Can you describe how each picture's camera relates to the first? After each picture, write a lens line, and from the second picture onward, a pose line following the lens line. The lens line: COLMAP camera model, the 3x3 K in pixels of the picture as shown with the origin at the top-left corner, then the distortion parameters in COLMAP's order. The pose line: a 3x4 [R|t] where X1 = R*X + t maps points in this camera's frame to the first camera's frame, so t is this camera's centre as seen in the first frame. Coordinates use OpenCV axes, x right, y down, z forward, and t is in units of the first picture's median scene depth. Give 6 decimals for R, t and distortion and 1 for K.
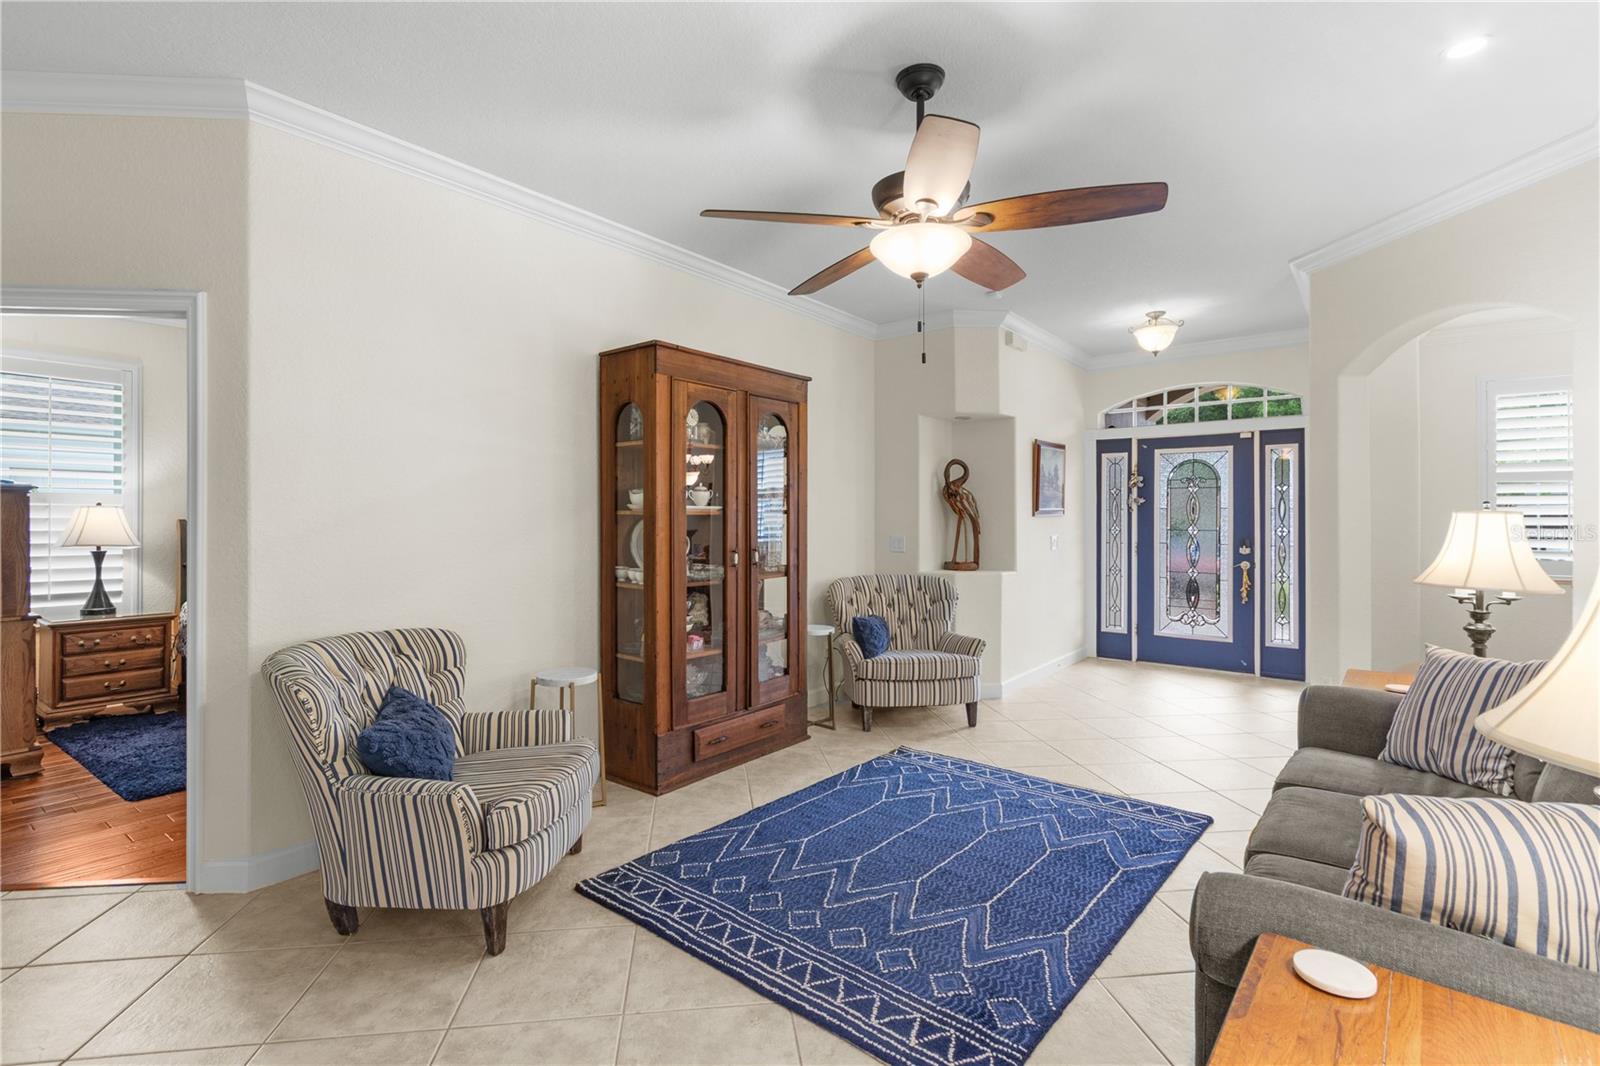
lens RADIAL K [[741.5, 0, 798.3], [0, 741.5, 517.5], [0, 0, 1]] dist [0.005847, 0.000319]
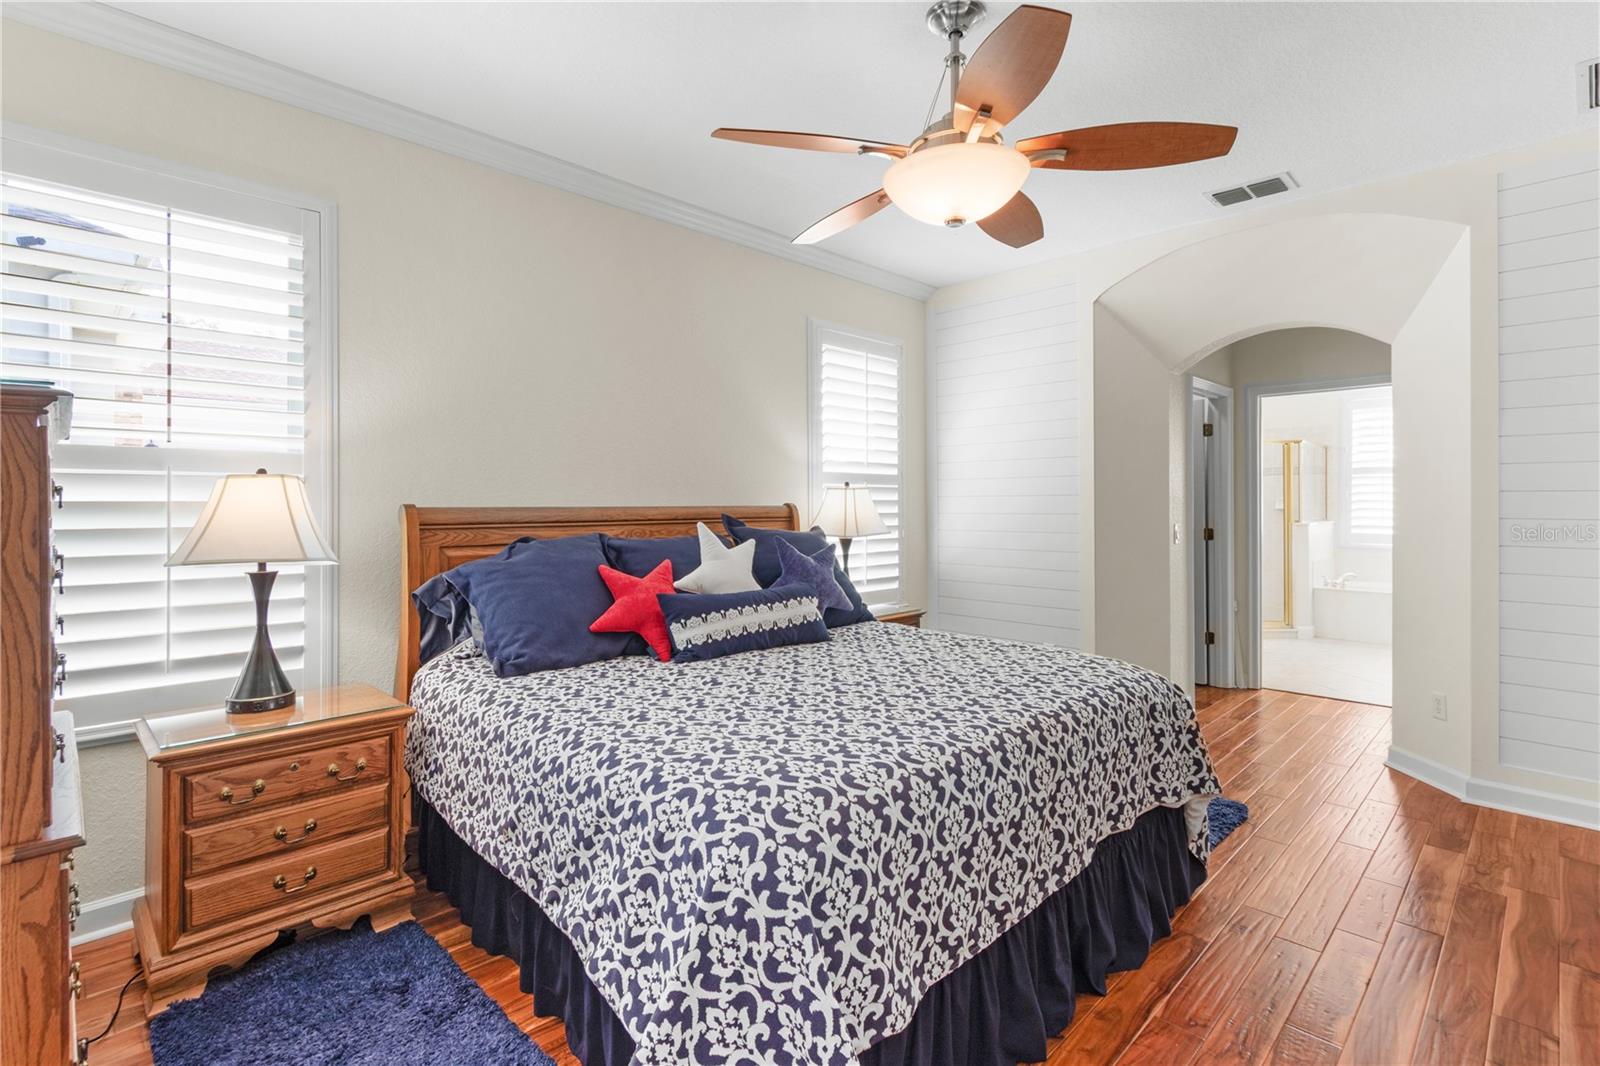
lens RADIAL K [[741.5, 0, 800.6], [0, 741.5, 504.0], [0, 0, 1]] dist [0.005847, 0.000319]
pose [[0.992611, -0.002026, -0.121325, -0.560152], [0.001772, 0.999996, -0.002200, 0.005094], [0.121328, 0.001969, 0.992610, 0.592323]]
